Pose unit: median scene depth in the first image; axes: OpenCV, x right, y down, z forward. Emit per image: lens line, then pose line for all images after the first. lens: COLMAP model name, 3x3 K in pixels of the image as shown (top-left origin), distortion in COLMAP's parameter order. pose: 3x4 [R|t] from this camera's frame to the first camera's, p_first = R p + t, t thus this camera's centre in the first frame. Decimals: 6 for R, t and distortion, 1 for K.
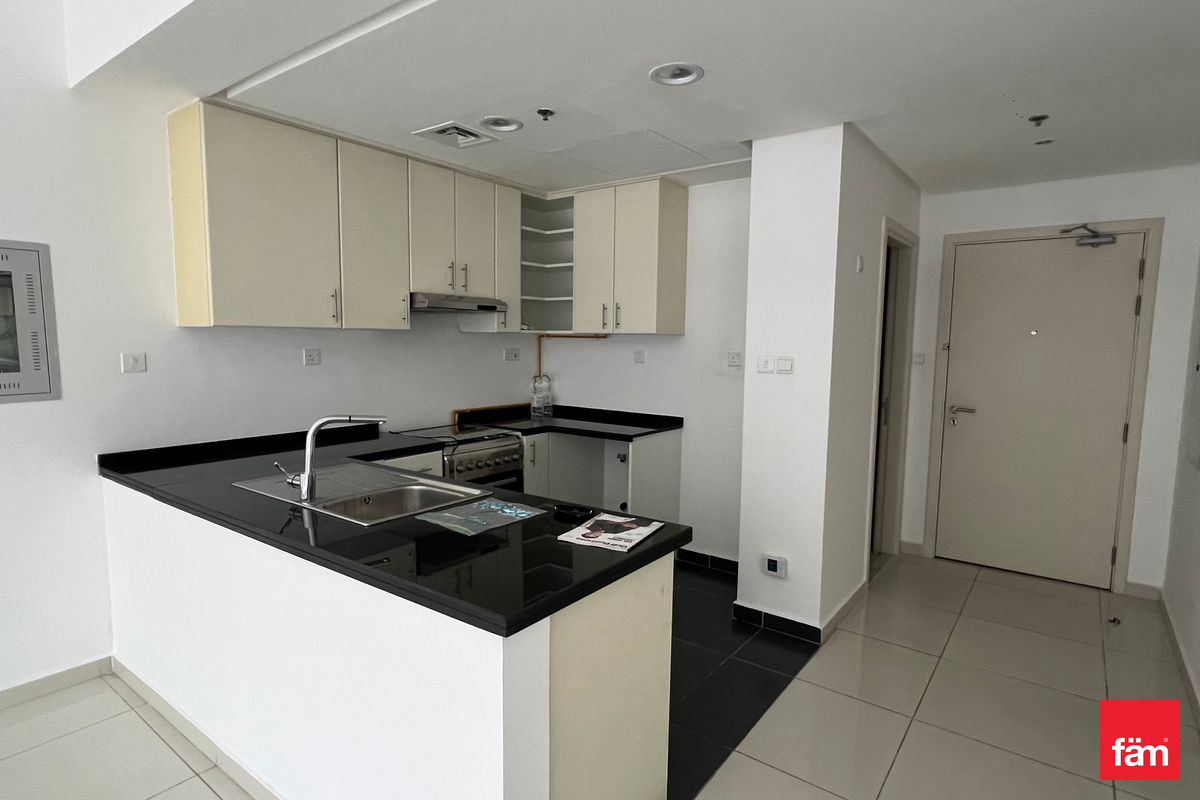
lens RADIAL K [[629.1, 0, 595.0], [0, 629.1, 401.1], [0, 0, 1]] dist [-0.001804, -0.000385]
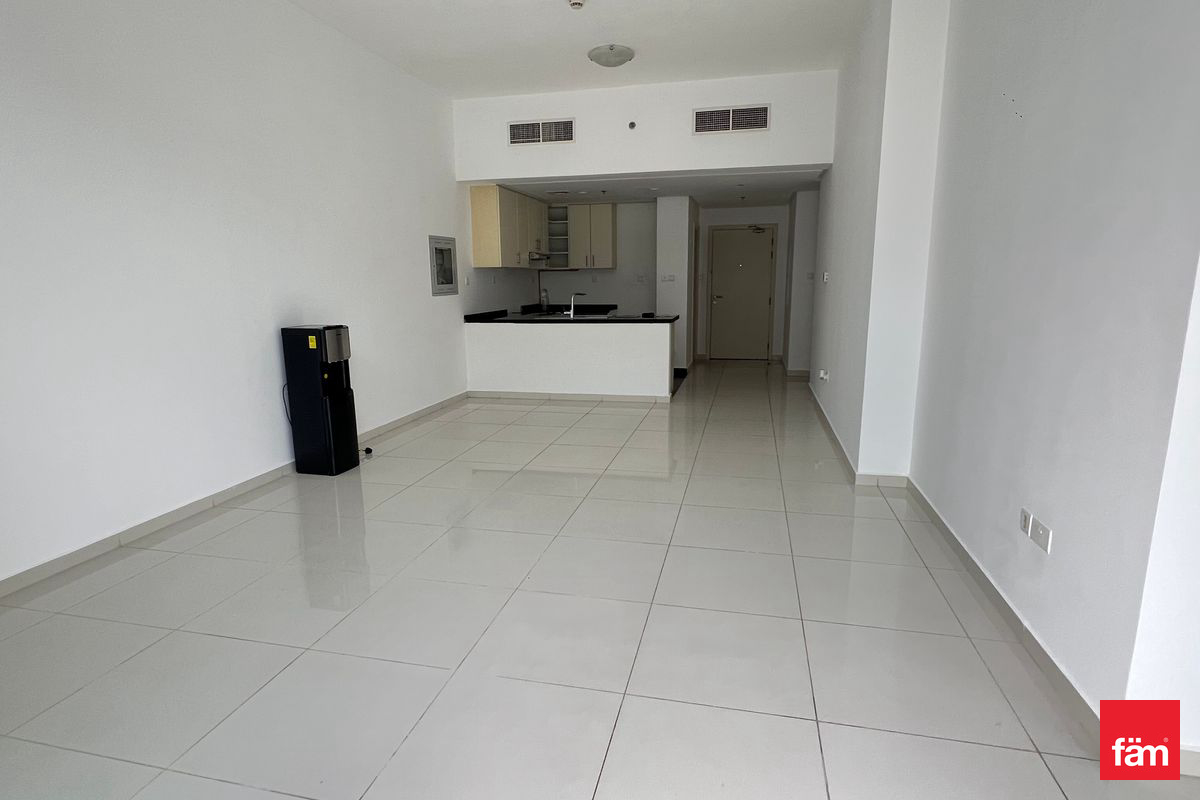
lens RADIAL K [[629.1, 0, 595.3], [0, 629.1, 401.6], [0, 0, 1]] dist [-0.001804, -0.000385]
pose [[0.916021, -0.099573, 0.388575, -0.950067], [0.063188, 0.992425, 0.105352, 0.143495], [-0.396122, -0.071952, 0.915374, -1.222178]]
